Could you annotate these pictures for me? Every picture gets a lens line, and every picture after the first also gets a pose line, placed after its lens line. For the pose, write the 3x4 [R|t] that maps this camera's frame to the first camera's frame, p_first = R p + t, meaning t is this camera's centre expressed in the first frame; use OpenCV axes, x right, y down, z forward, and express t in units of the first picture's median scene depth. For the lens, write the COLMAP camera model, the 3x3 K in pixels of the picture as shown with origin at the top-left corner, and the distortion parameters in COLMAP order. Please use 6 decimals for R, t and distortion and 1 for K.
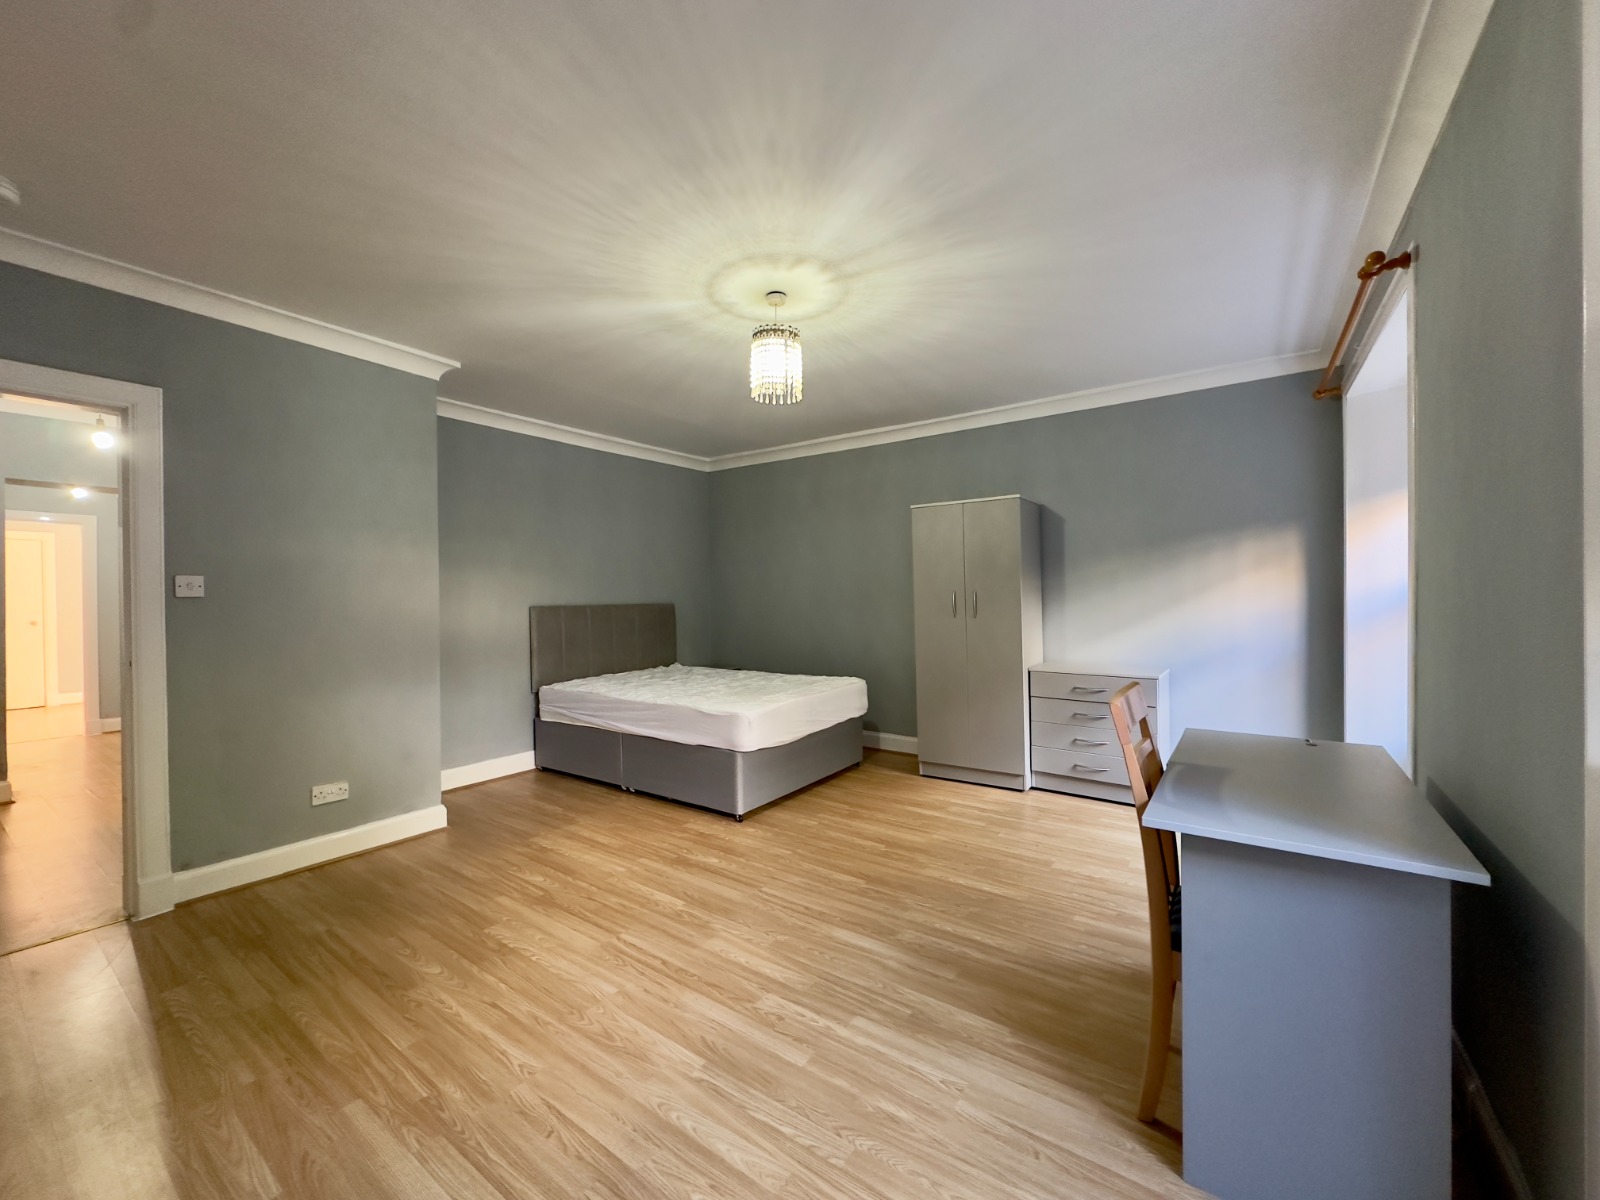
lens RADIAL K [[637.2, 0, 799.6], [0, 637.2, 601.7], [0, 0, 1]] dist [-0.001696, -0.000011]
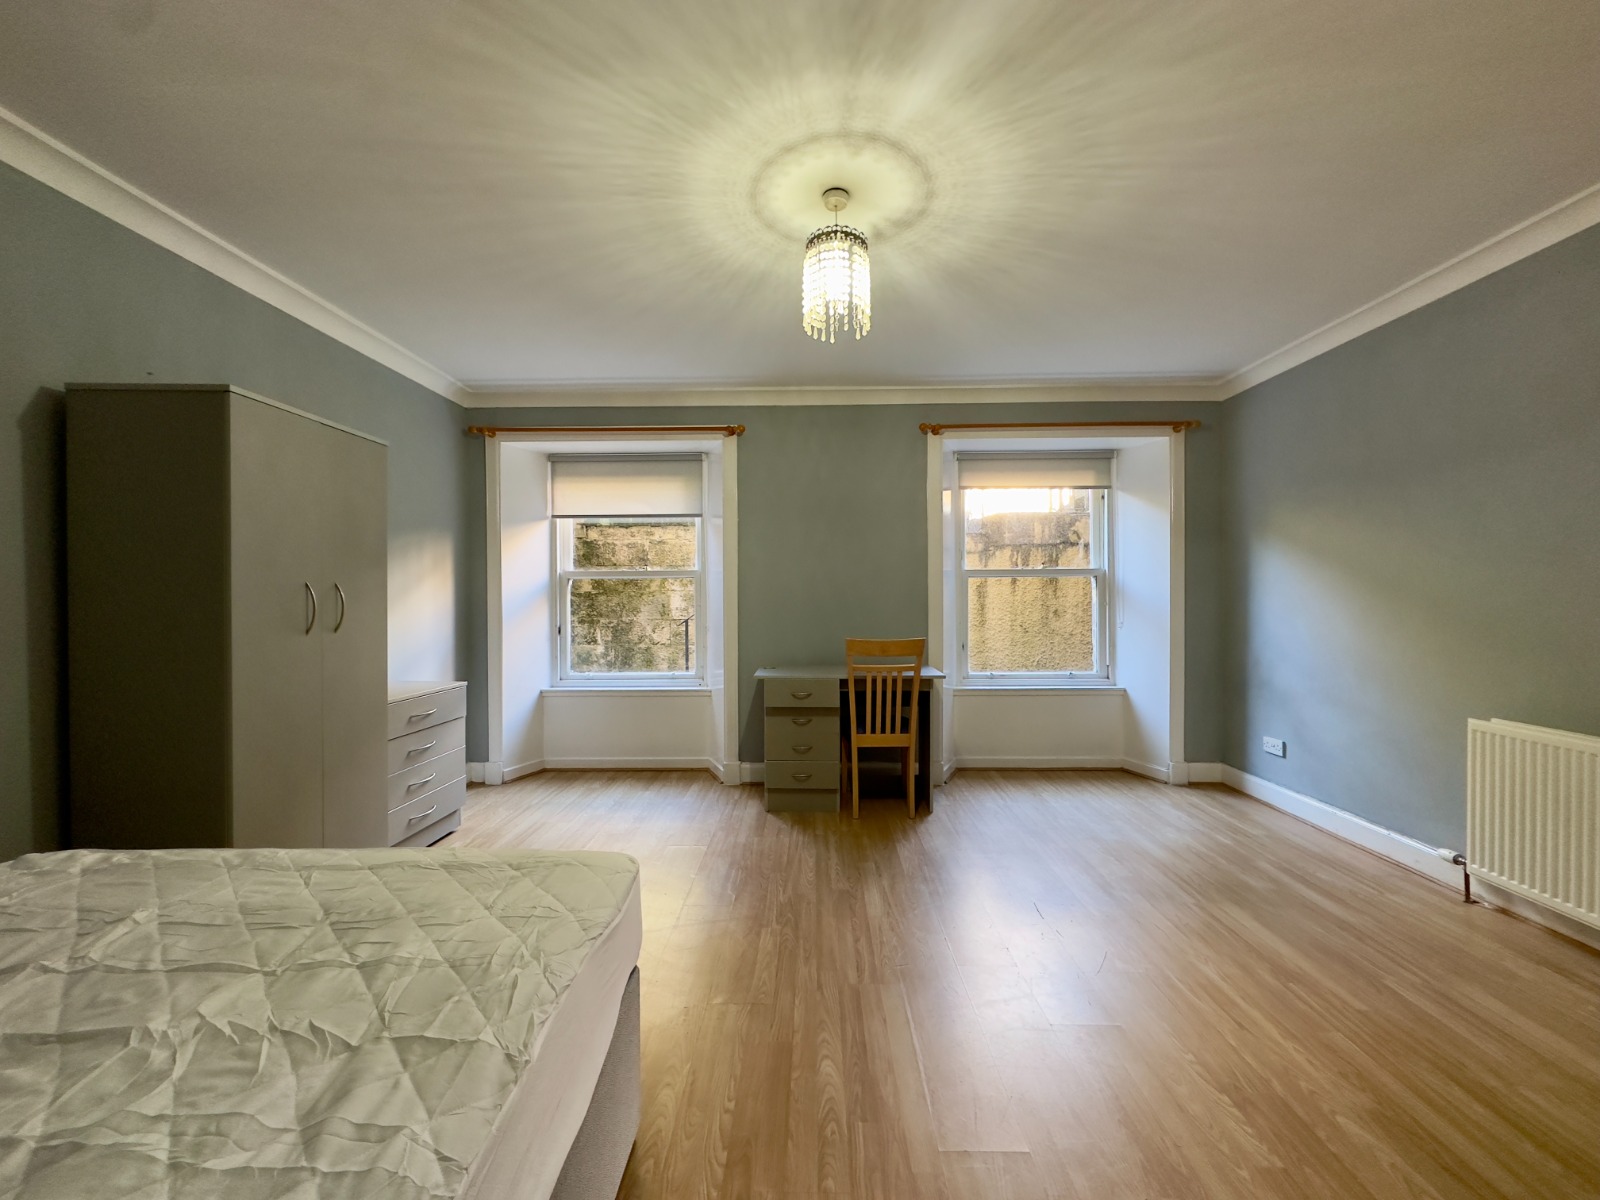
lens RADIAL K [[637.2, 0, 799.6], [0, 637.2, 601.7], [0, 0, 1]] dist [-0.001696, -0.000011]
pose [[-0.567402, 0.007250, 0.823409, -0.636787], [0.019216, 0.999806, 0.004438, 0.005191], [-0.823217, 0.018341, -0.567431, 1.471682]]
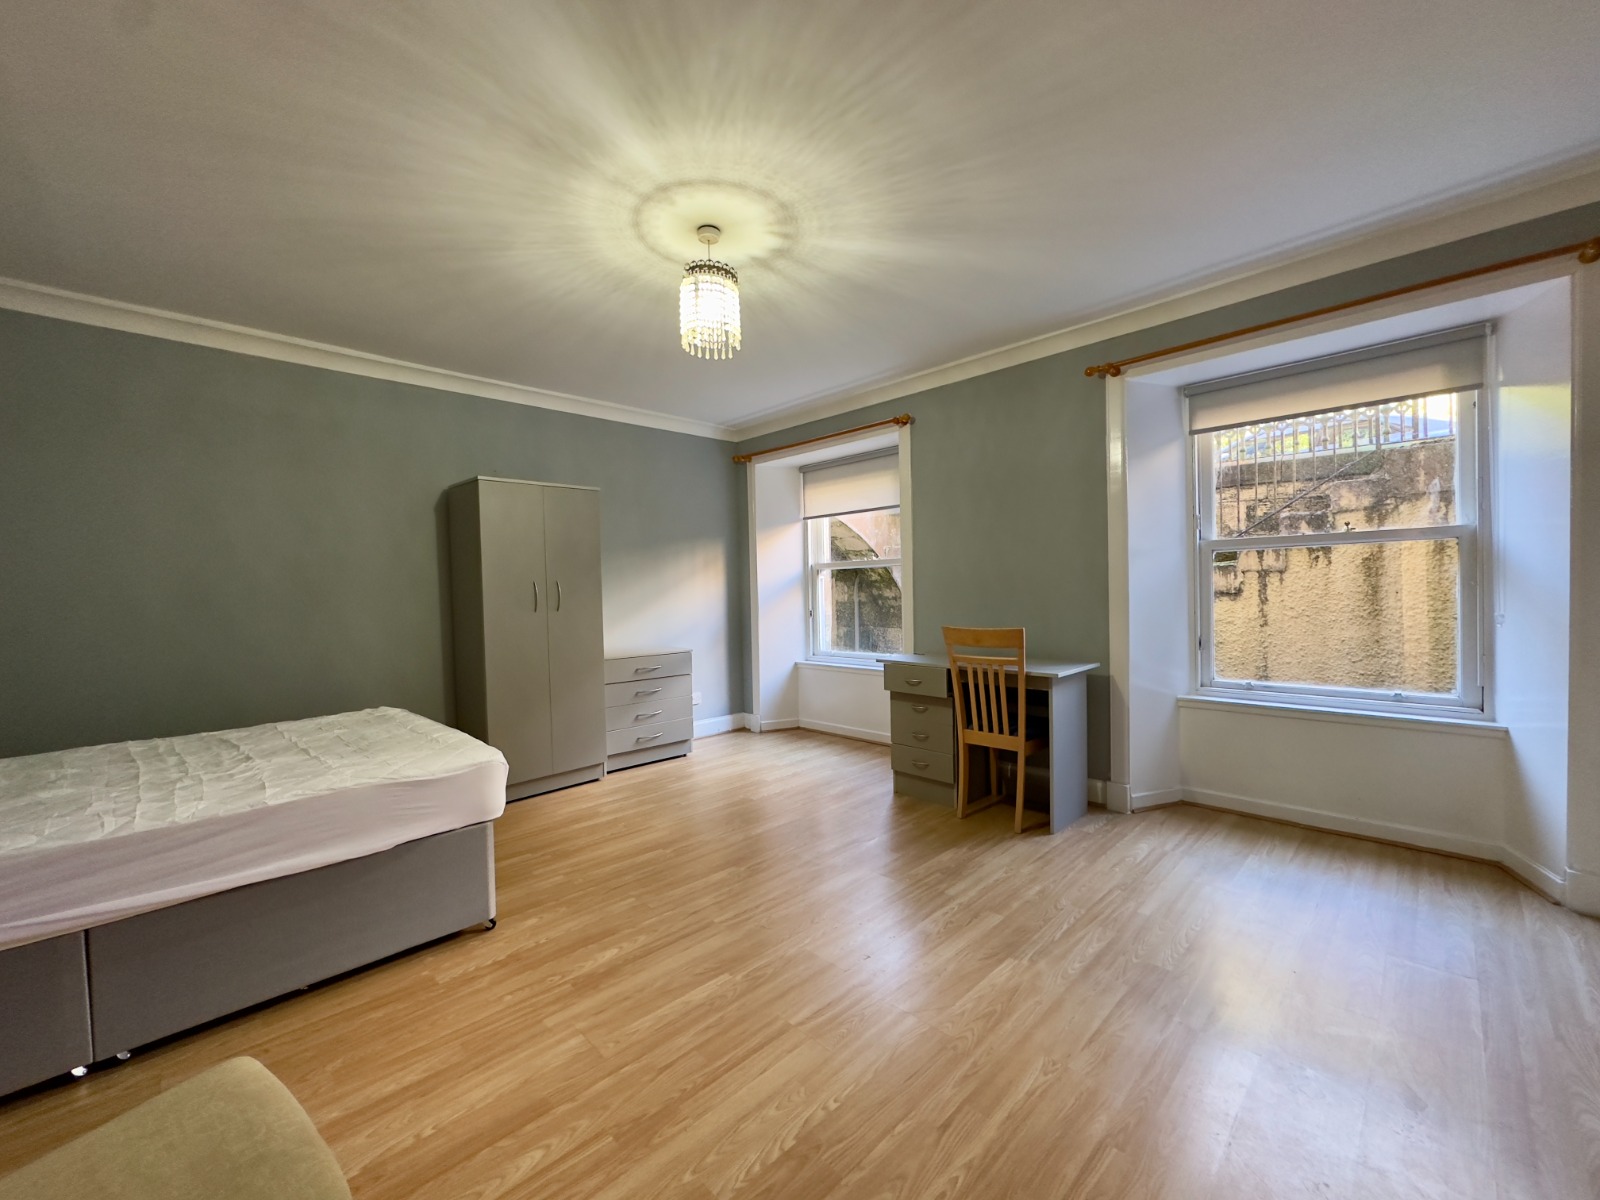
lens RADIAL K [[637.2, 0, 799.6], [0, 637.2, 601.7], [0, 0, 1]] dist [-0.001696, -0.000011]
pose [[0.167189, -0.012172, 0.985850, -0.874817], [0.030034, 0.999523, 0.007247, 0.023367], [-0.985467, 0.028397, 0.167475, 0.741702]]
